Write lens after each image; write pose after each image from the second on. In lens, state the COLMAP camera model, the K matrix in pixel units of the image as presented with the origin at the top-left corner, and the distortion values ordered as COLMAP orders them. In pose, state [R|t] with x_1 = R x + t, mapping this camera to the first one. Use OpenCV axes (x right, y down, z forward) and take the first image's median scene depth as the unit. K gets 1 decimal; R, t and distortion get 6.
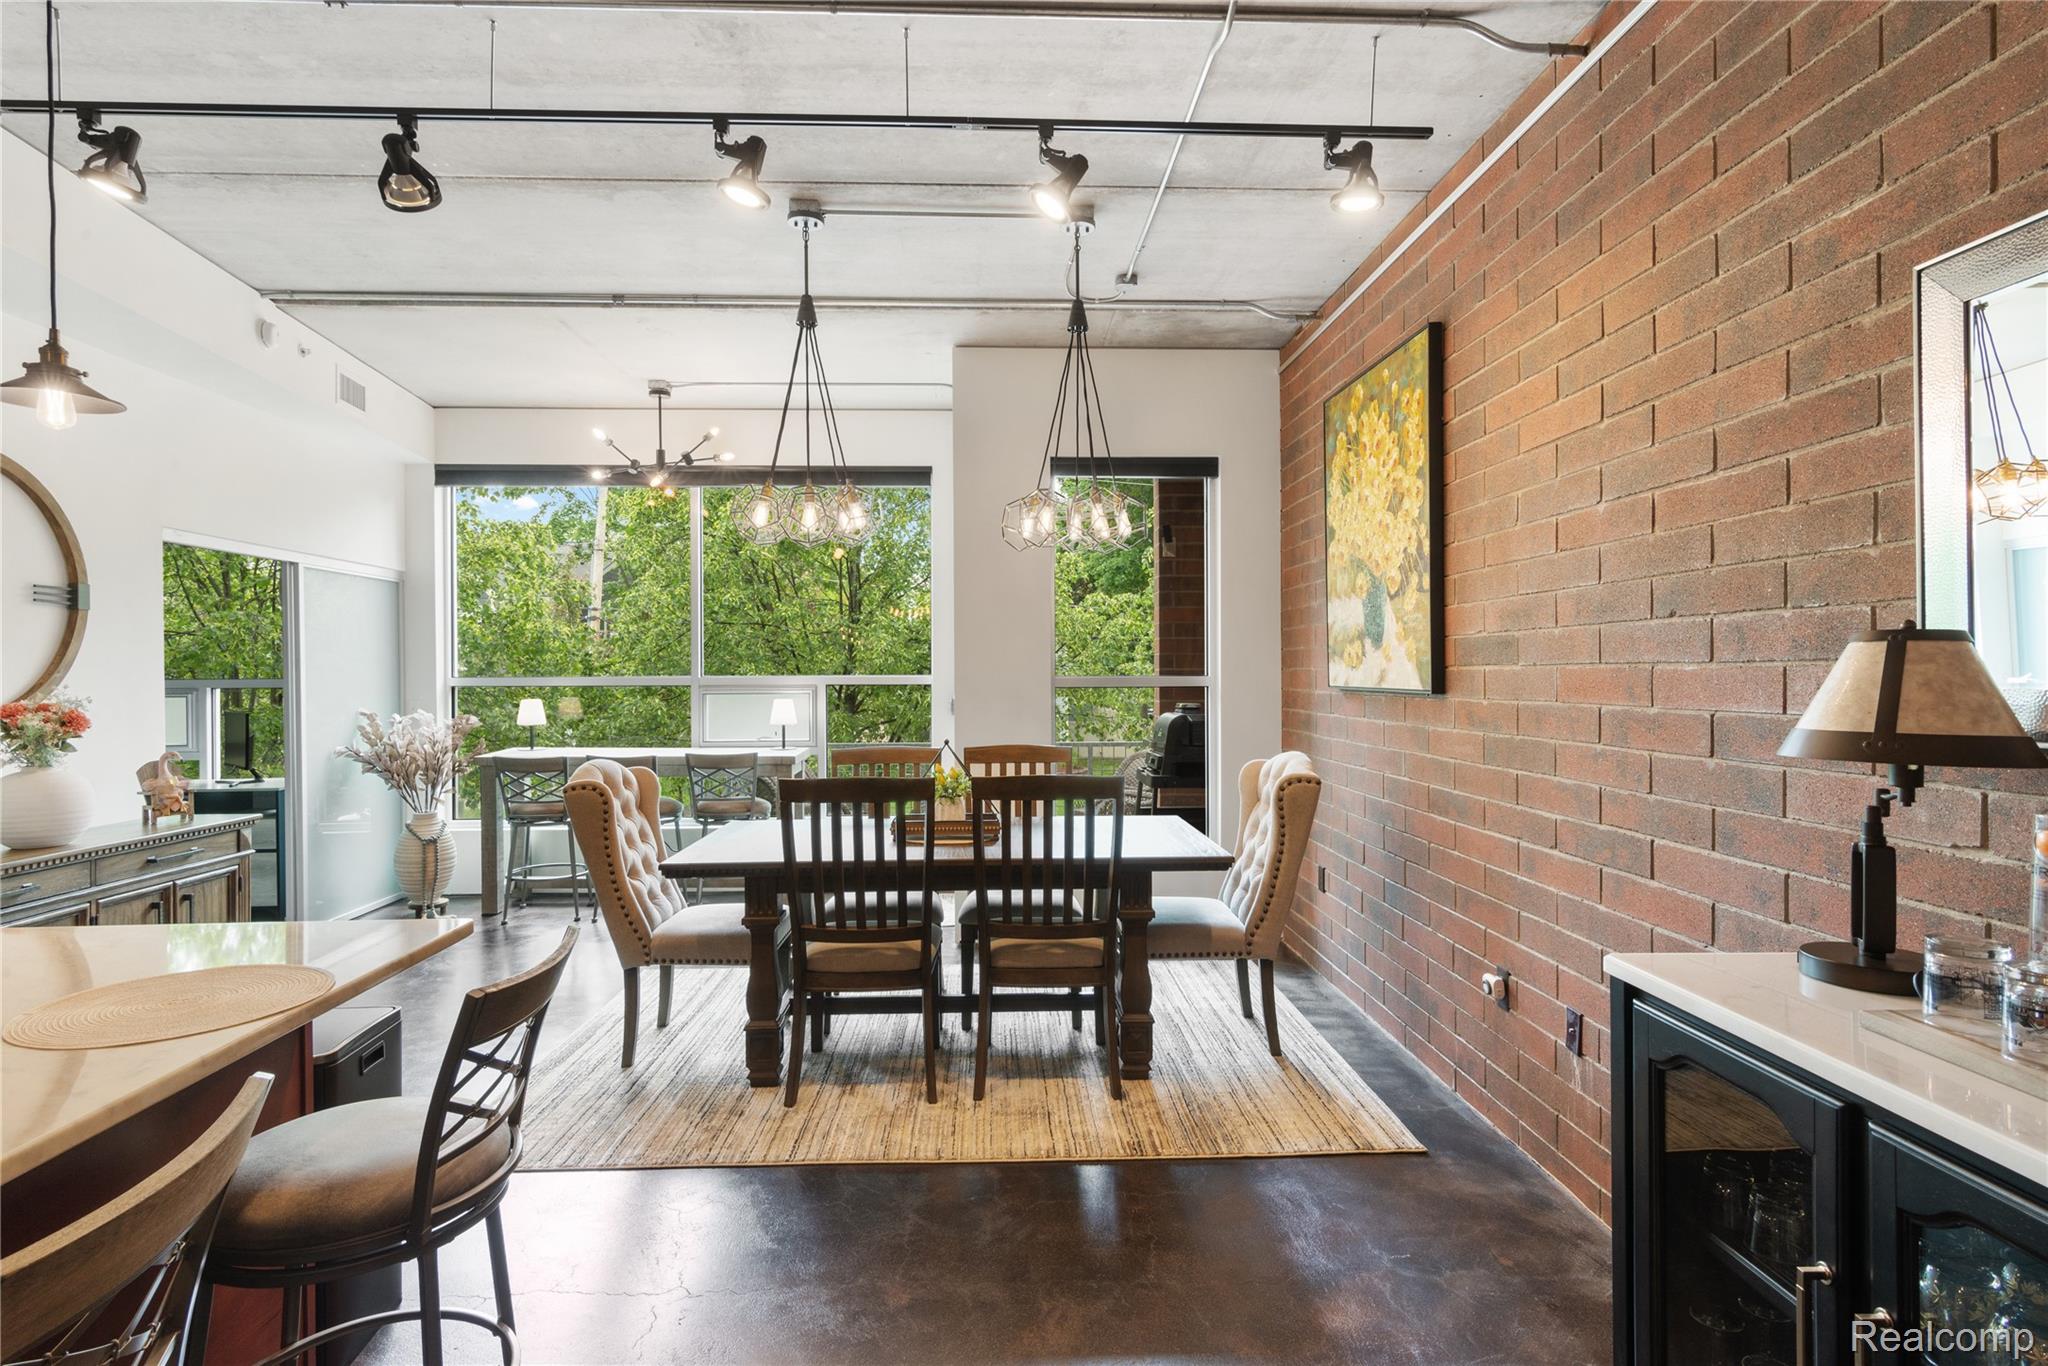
lens RADIAL K [[1049.4, 0, 1009.8], [0, 1049.4, 672.2], [0, 0, 1]] dist [0.010634, -0.000078]
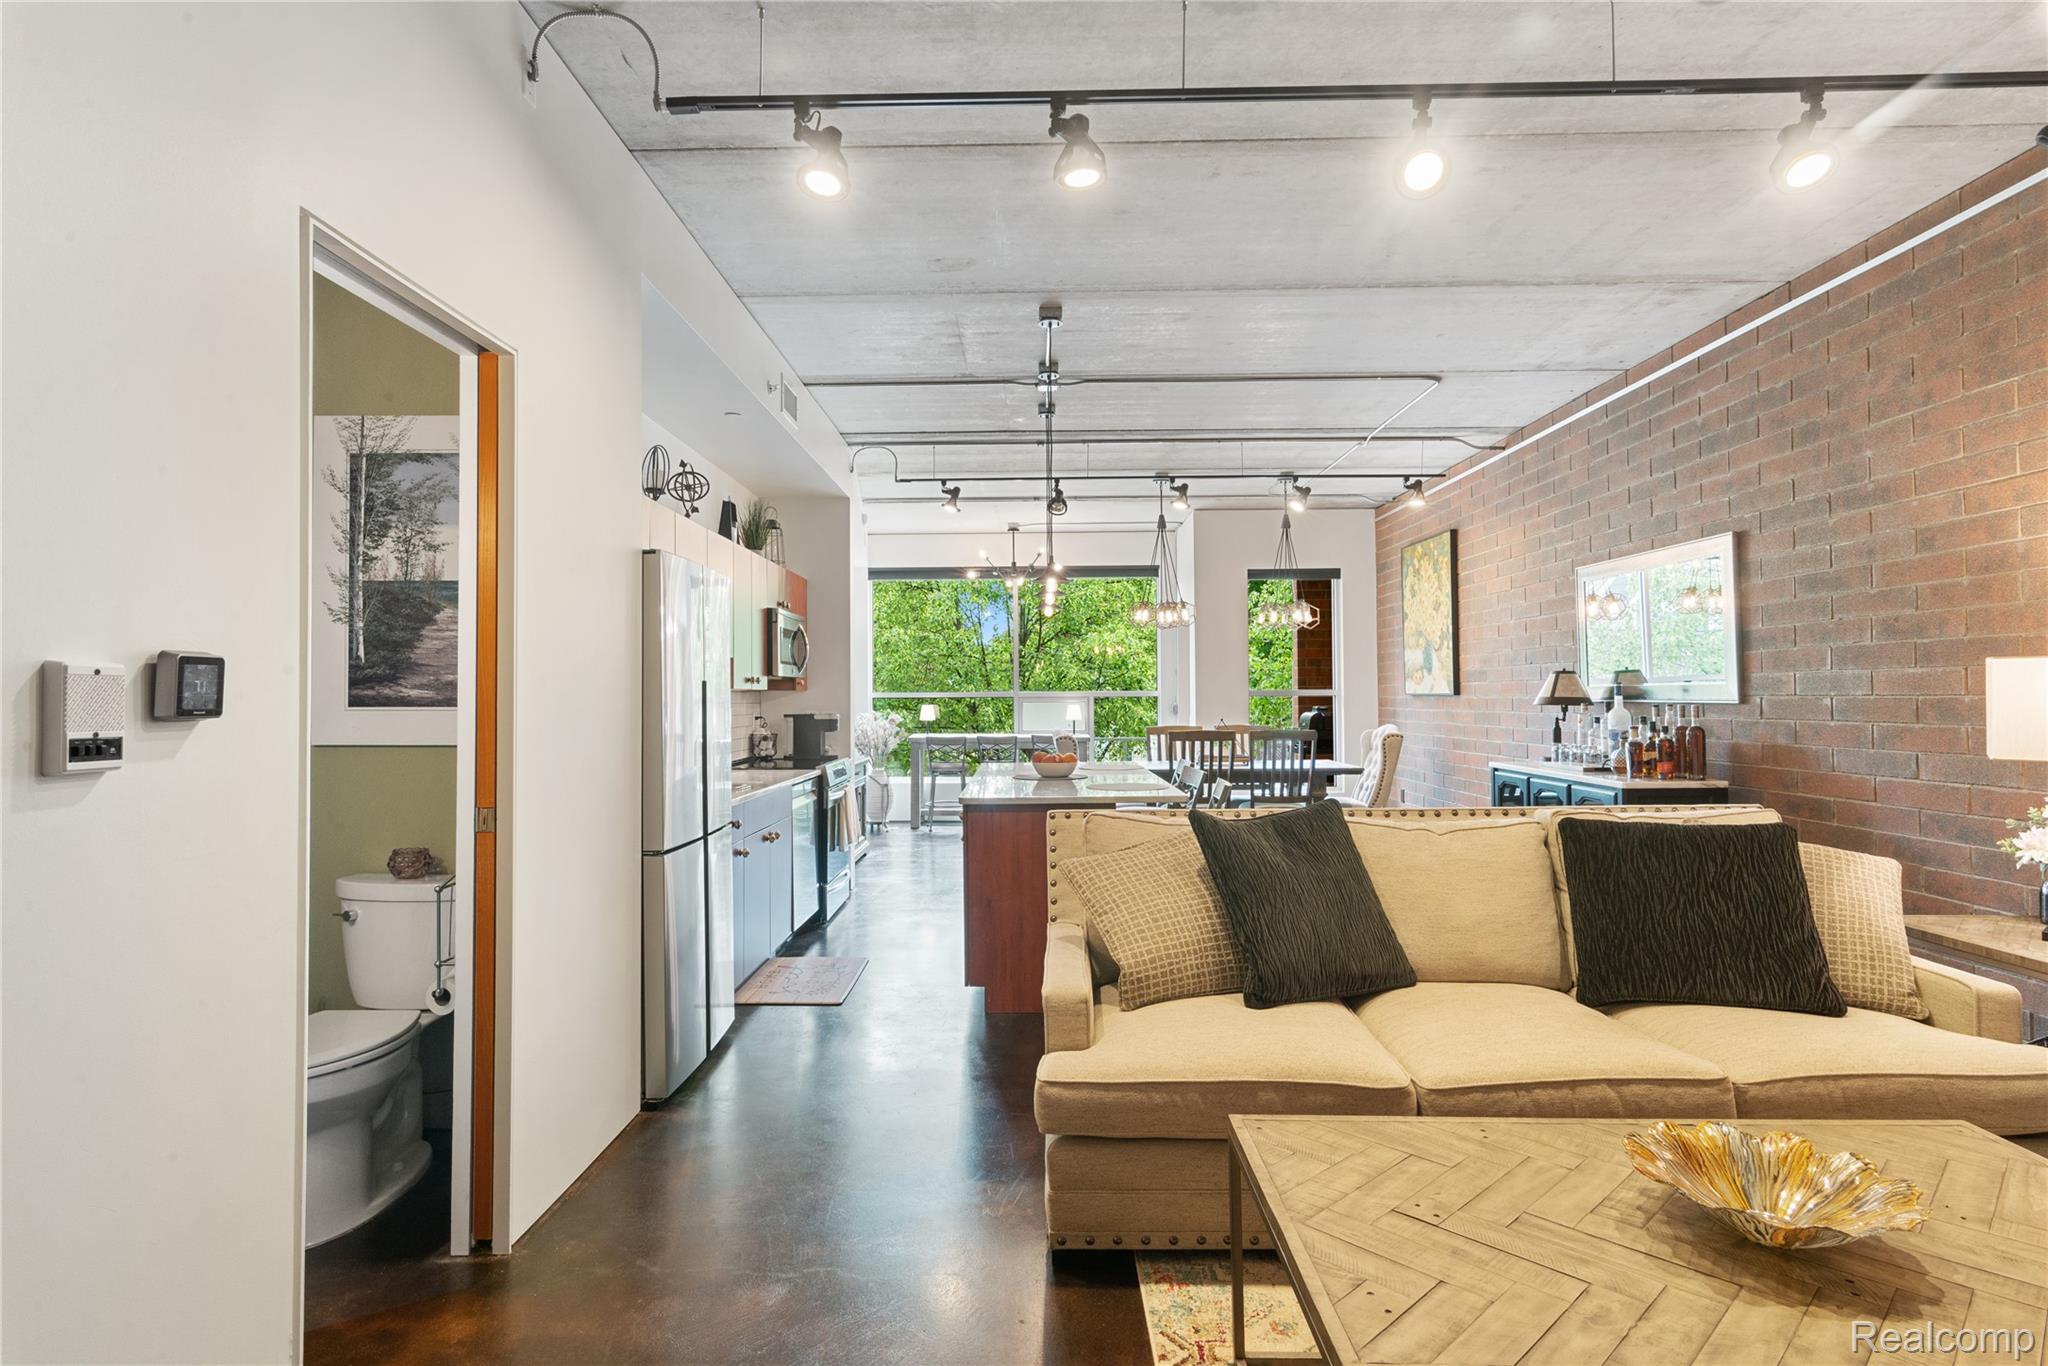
lens RADIAL K [[1049.4, 0, 1009.8], [0, 1049.4, 672.2], [0, 0, 1]] dist [0.010634, -0.000078]
pose [[0.998289, -0.003078, -0.058391, -0.377995], [0.001759, 0.999743, -0.022622, 0.019517], [0.058446, 0.022480, 0.998037, -1.188247]]
